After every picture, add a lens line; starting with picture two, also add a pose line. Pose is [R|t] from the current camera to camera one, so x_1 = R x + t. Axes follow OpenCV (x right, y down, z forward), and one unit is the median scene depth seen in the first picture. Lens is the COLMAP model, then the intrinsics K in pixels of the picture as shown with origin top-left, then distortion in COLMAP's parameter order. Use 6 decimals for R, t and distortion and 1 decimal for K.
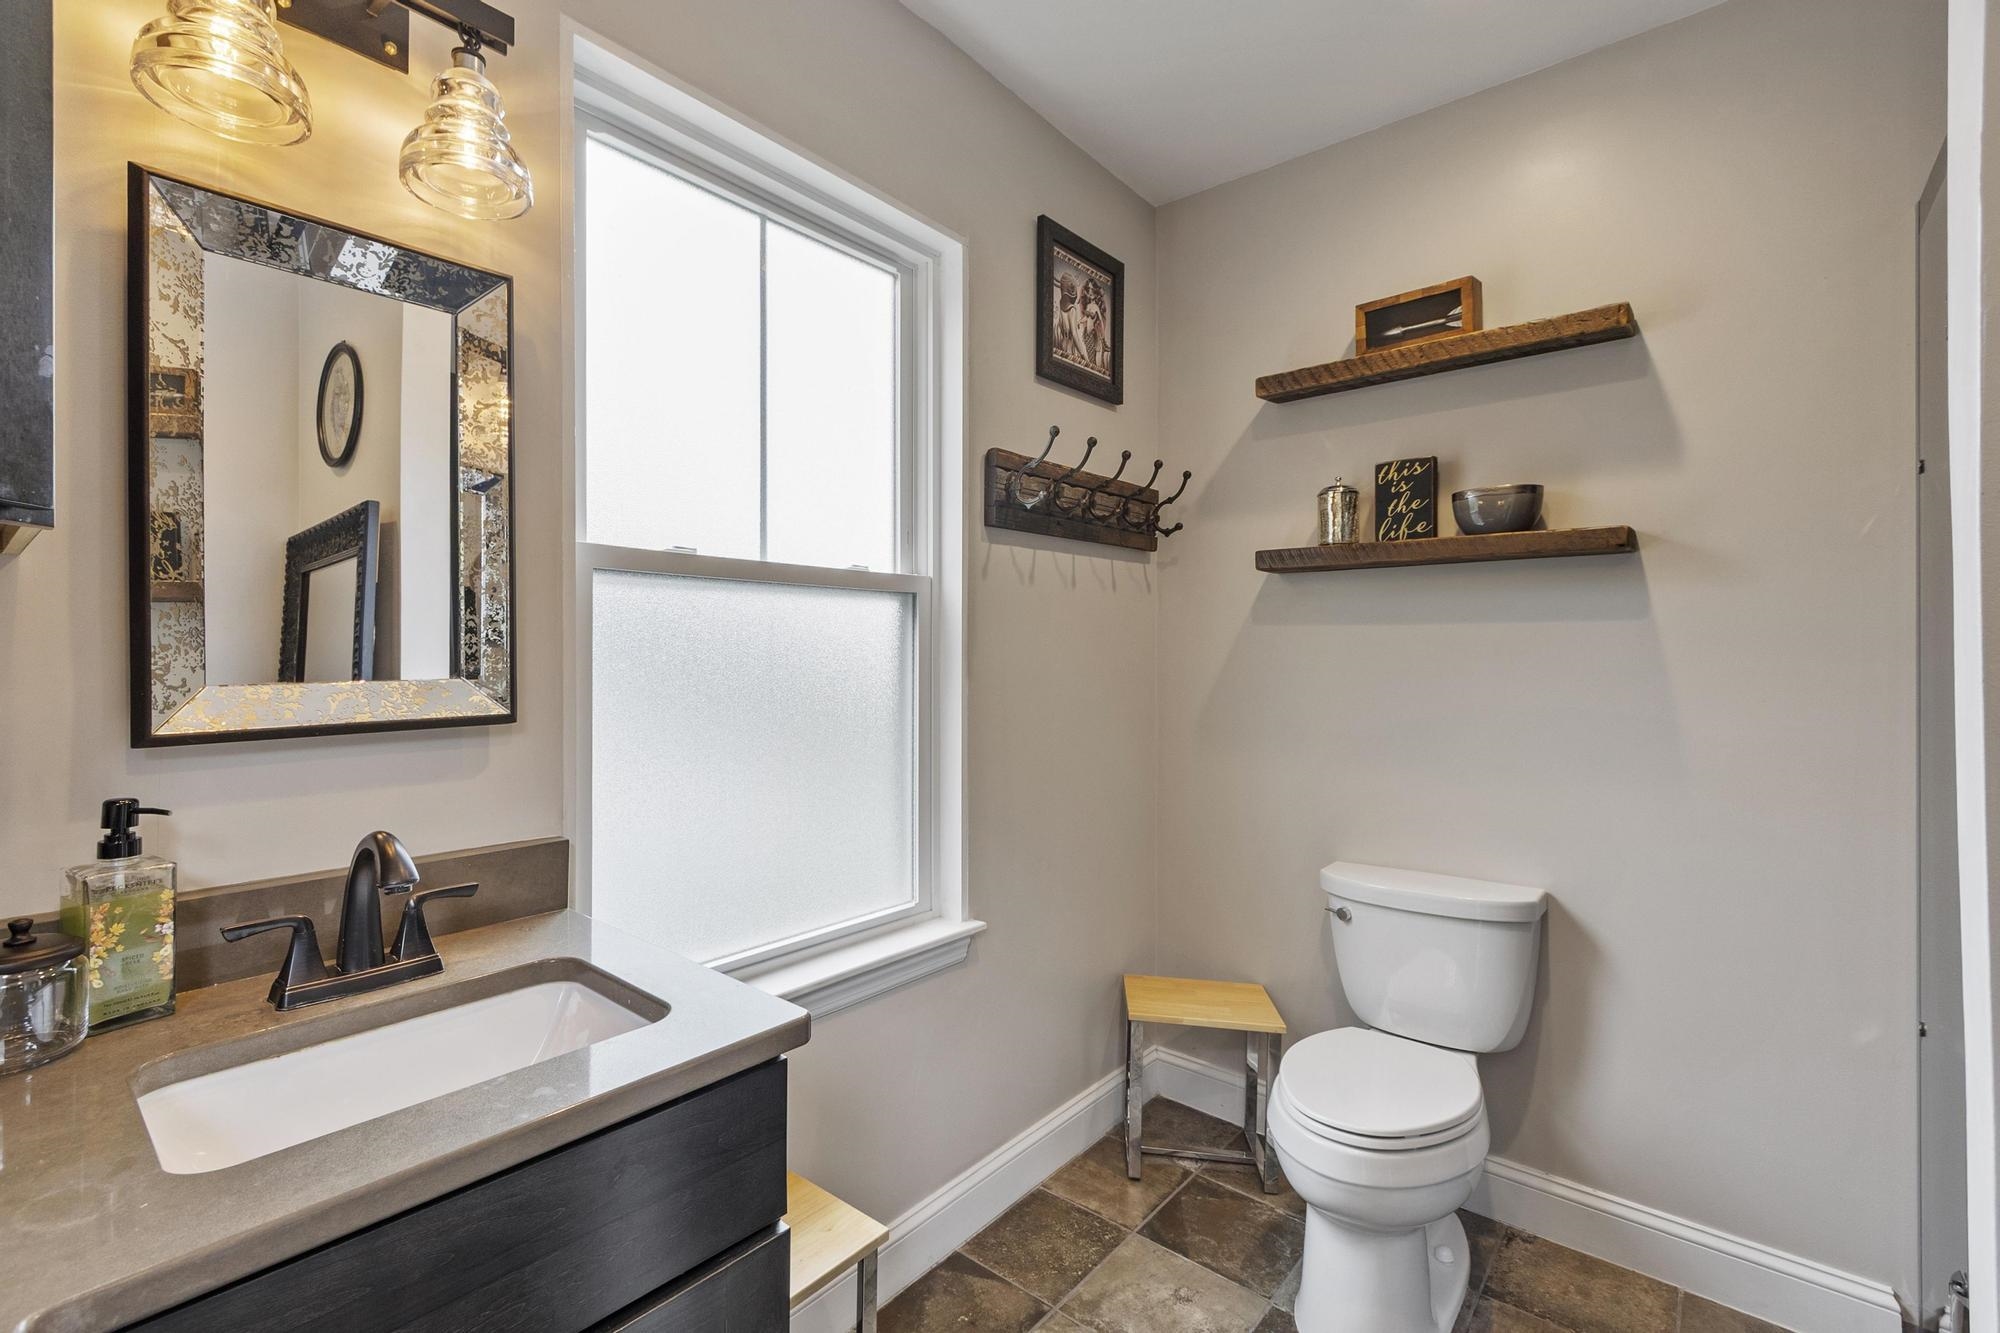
lens RADIAL K [[877.0, 0, 982.7], [0, 877.0, 657.1], [0, 0, 1]] dist [0.004627, -0.001611]
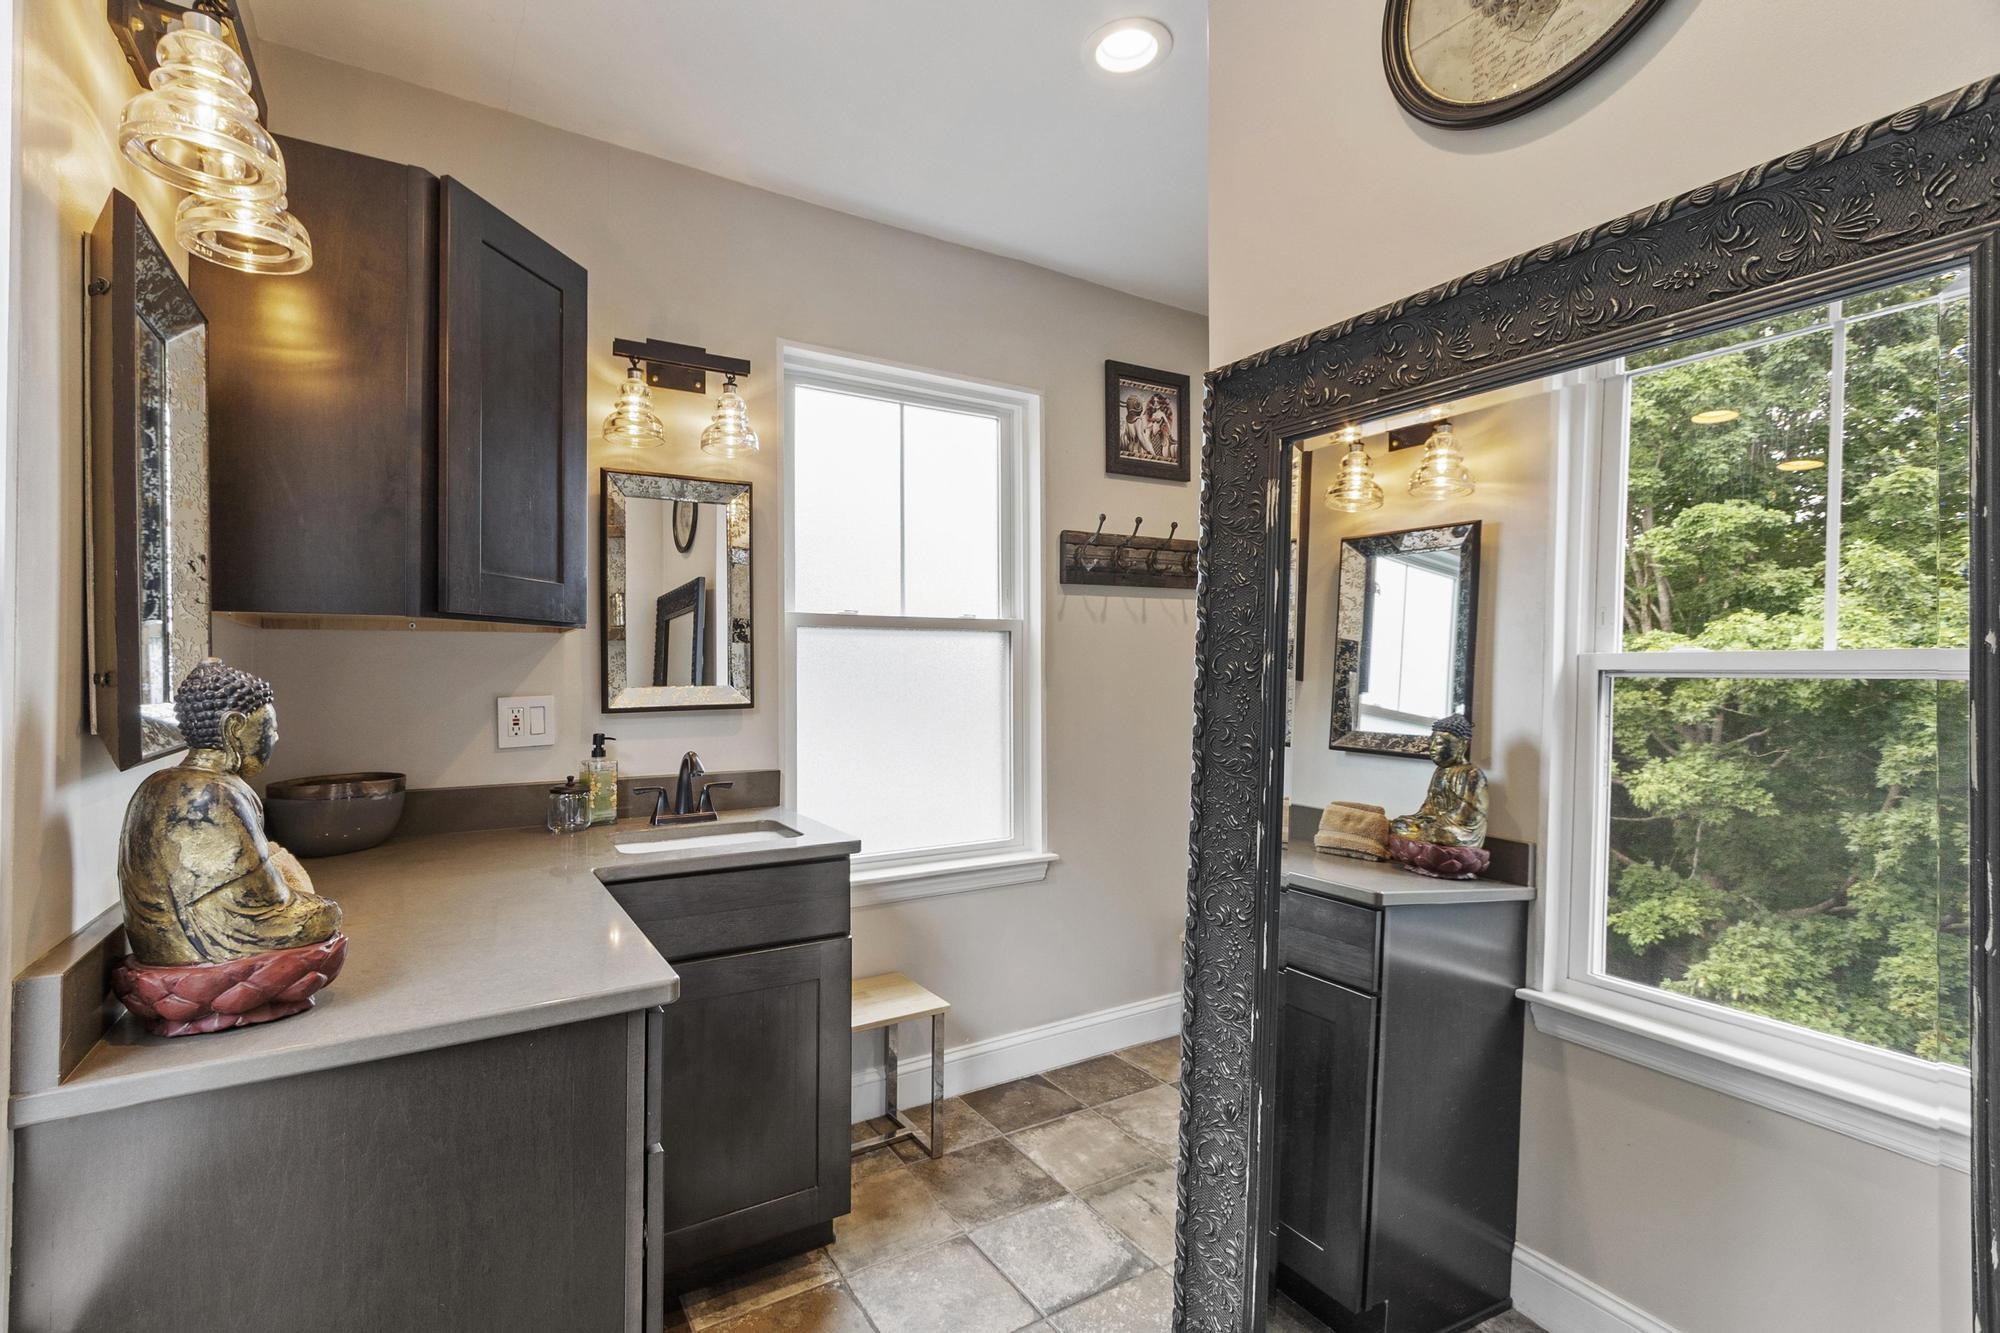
lens RADIAL K [[877.0, 0, 1002.2], [0, 877.0, 677.0], [0, 0, 1]] dist [0.004627, -0.001611]
pose [[0.955908, 0.004818, -0.293627, 0.313491], [-0.001842, 0.999944, 0.010411, -0.008673], [0.293660, -0.009411, 0.955863, -0.389783]]
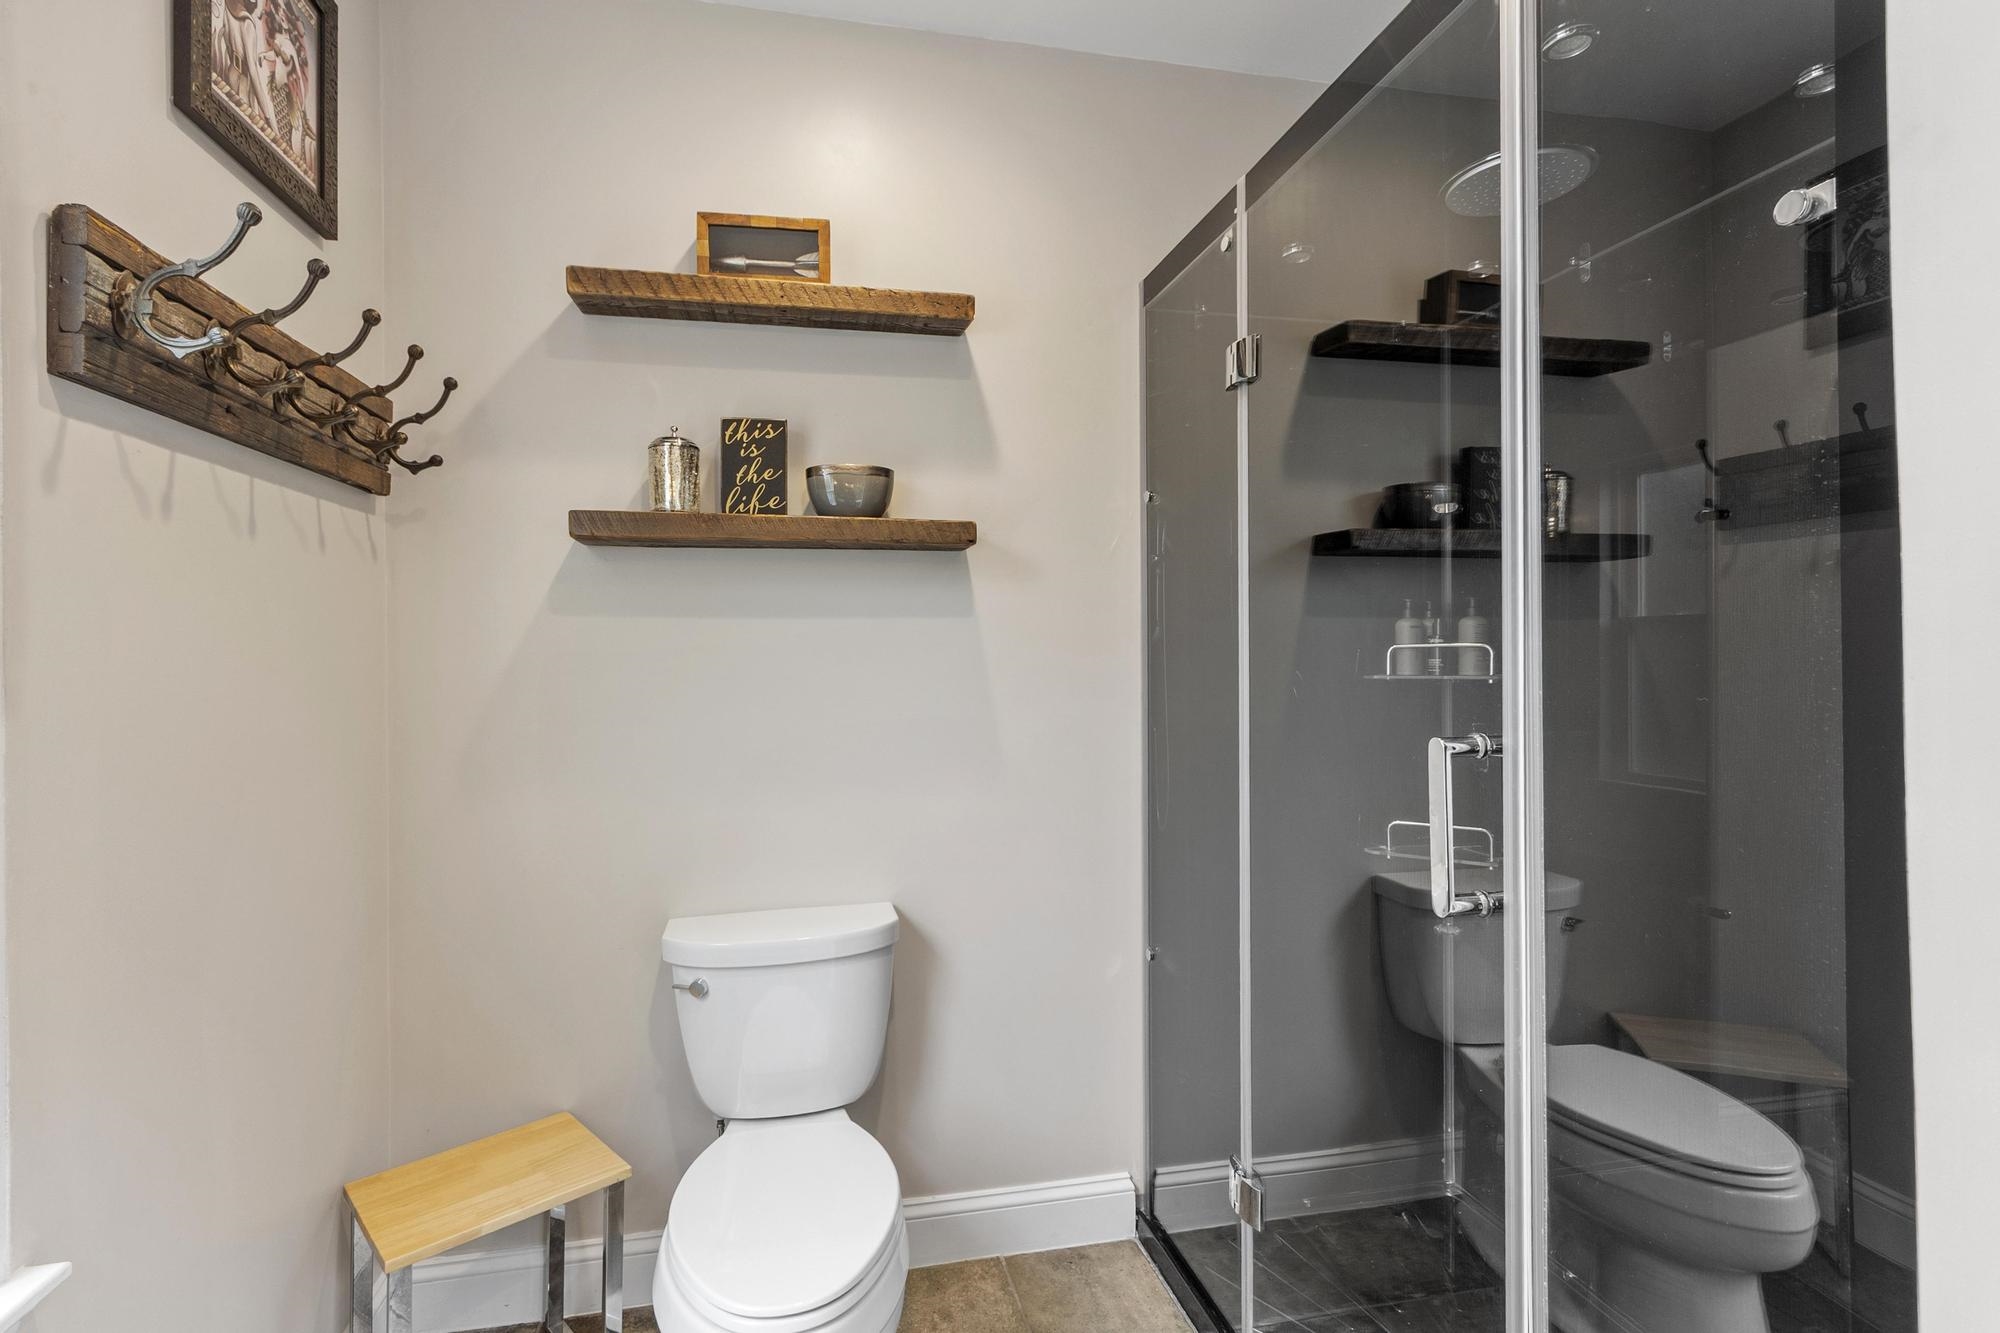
lens RADIAL K [[900.2, 0, 957.3], [0, 900.2, 659.1], [0, 0, 1]] dist [0.002709, -0.000362]
pose [[0.635422, -0.010771, 0.772090, -0.056137], [0.013335, 0.999907, 0.002974, 0.001825], [-0.772050, 0.008406, 0.635506, 0.320256]]
